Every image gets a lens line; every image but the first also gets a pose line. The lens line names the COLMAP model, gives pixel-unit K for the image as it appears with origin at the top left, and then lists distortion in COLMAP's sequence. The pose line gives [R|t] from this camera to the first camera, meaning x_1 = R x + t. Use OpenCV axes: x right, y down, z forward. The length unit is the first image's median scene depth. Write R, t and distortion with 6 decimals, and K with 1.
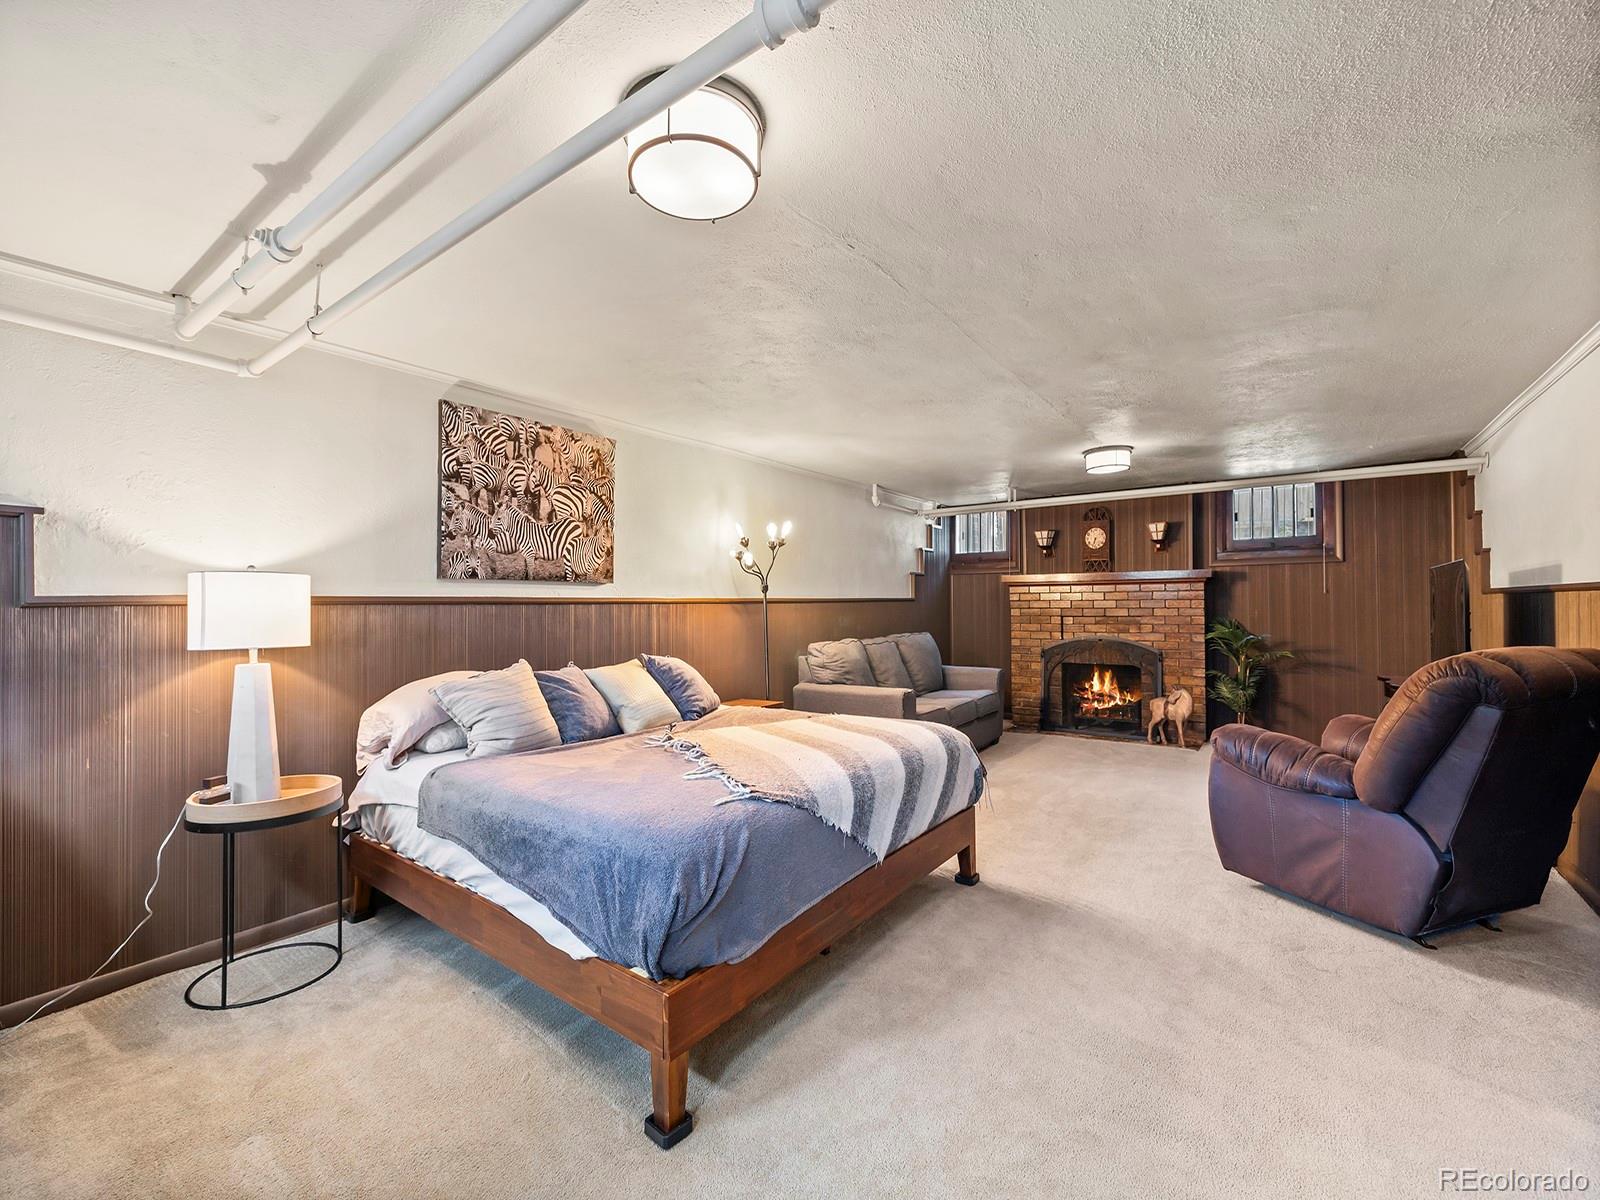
lens RADIAL K [[675.9, 0, 801.5], [0, 675.9, 602.8], [0, 0, 1]] dist [-0.000935, 0.000124]
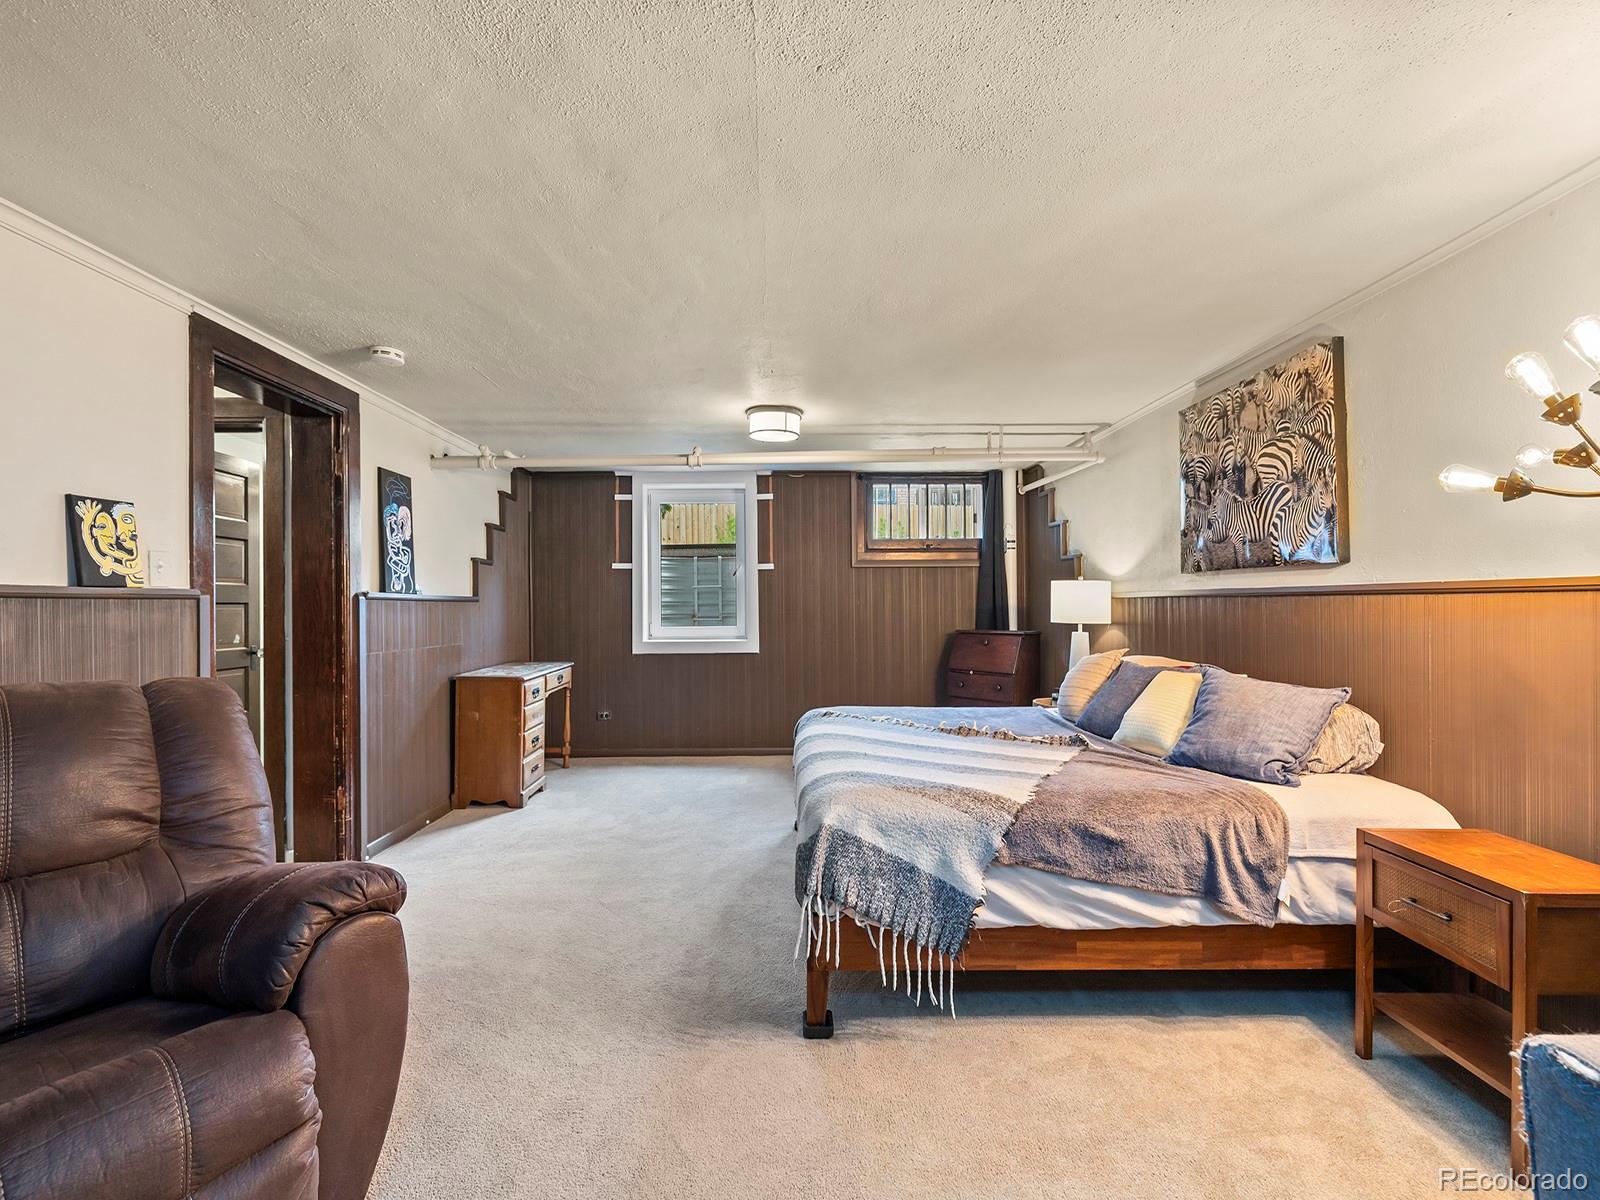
lens RADIAL K [[675.9, 0, 795.0], [0, 675.9, 600.9], [0, 0, 1]] dist [-0.000935, 0.000124]
pose [[-0.793025, 0.010198, -0.609104, 0.573796], [0.014925, 0.999885, -0.002691, 0.001718], [0.609007, -0.011225, -0.793086, 1.328815]]
